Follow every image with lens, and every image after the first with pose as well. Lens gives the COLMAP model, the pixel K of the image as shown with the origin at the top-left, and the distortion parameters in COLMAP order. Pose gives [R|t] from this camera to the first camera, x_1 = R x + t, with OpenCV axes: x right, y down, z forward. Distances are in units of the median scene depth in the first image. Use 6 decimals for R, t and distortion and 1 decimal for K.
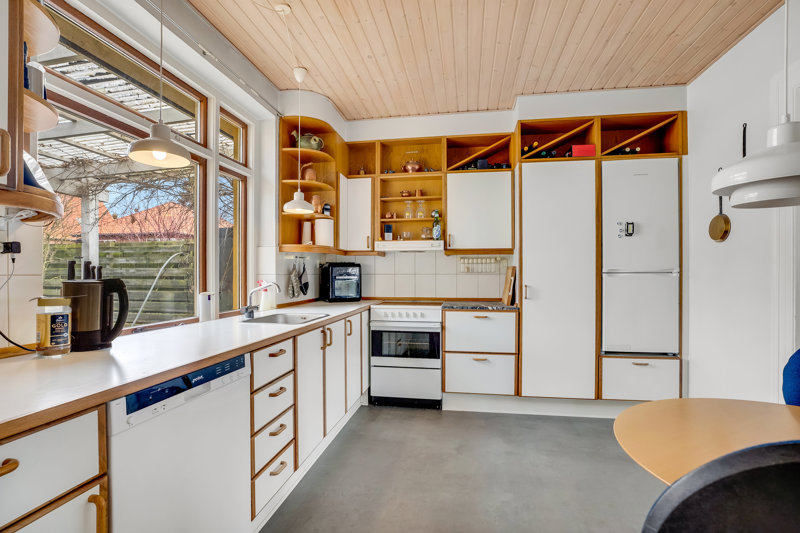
lens RADIAL K [[390.7, 0, 401.4], [0, 390.7, 275.4], [0, 0, 1]] dist [-0.001642, 0.000300]
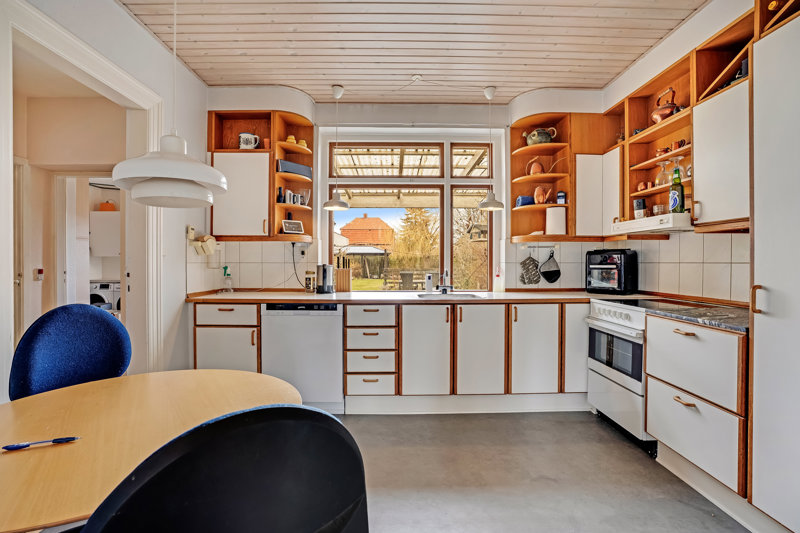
lens RADIAL K [[371.4, 0, 400.0], [0, 371.4, 266.5], [0, 0, 1]] dist [-0.054479, 0.000764]
pose [[0.176406, 0.008204, -0.984283, 0.668601], [-0.005604, 0.999957, 0.007331, 0.002141], [0.984302, 0.004222, 0.176444, 0.458877]]
